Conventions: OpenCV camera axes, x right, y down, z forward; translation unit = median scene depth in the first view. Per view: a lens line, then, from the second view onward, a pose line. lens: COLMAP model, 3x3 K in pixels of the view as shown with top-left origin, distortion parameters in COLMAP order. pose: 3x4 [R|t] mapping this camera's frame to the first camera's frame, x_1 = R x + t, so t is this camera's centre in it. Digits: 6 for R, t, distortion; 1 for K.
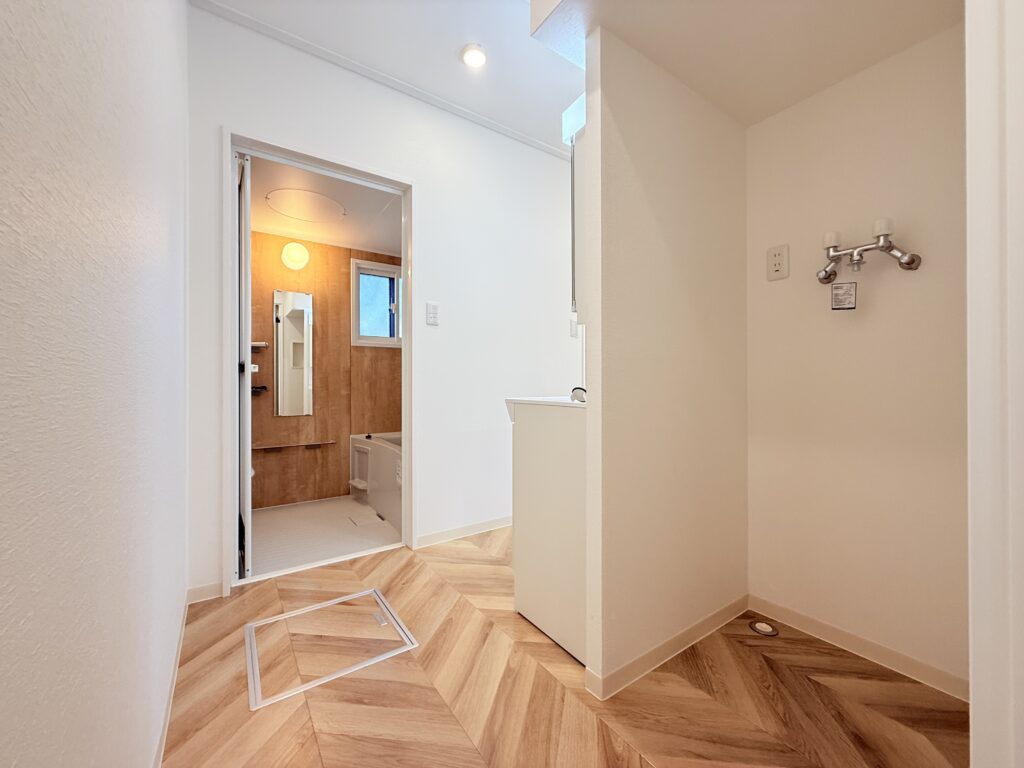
lens RADIAL K [[409.1, 0, 511.0], [0, 409.1, 383.4], [0, 0, 1]] dist [0.003966, 0.000207]
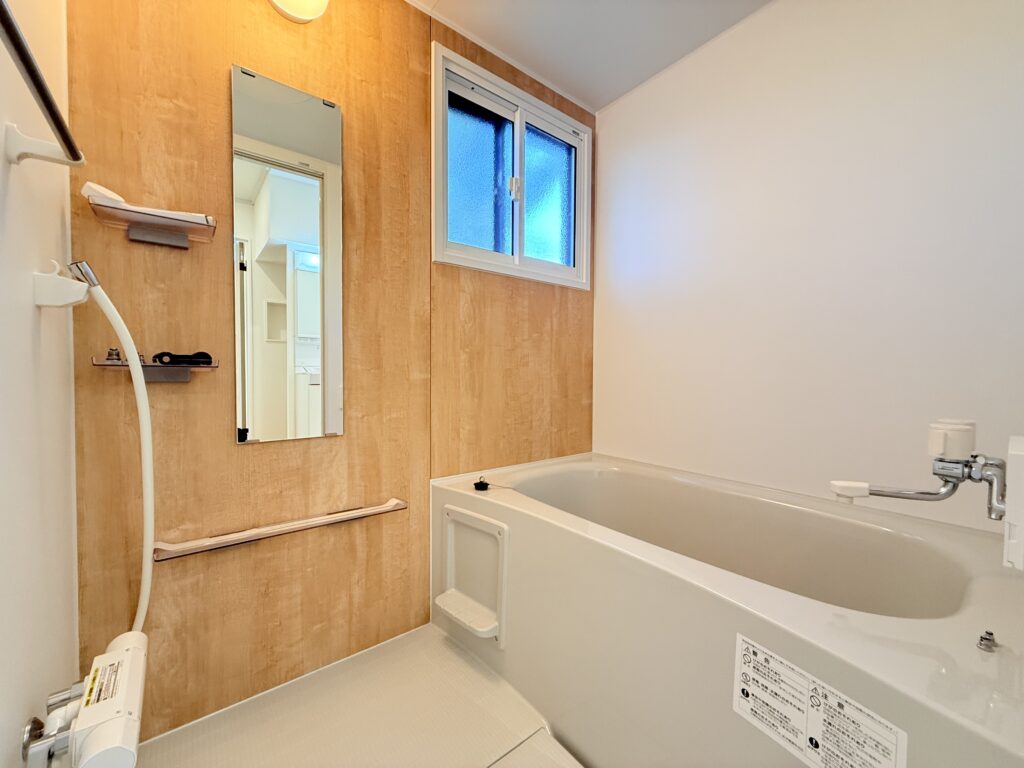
lens RADIAL K [[409.1, 0, 512.7], [0, 409.1, 383.6], [0, 0, 1]] dist [0.003966, 0.000207]
pose [[0.997884, 0.001973, 0.064994, -0.345079], [-0.003332, 0.999778, 0.020804, 0.021296], [-0.064938, -0.020977, 0.997669, 0.600583]]
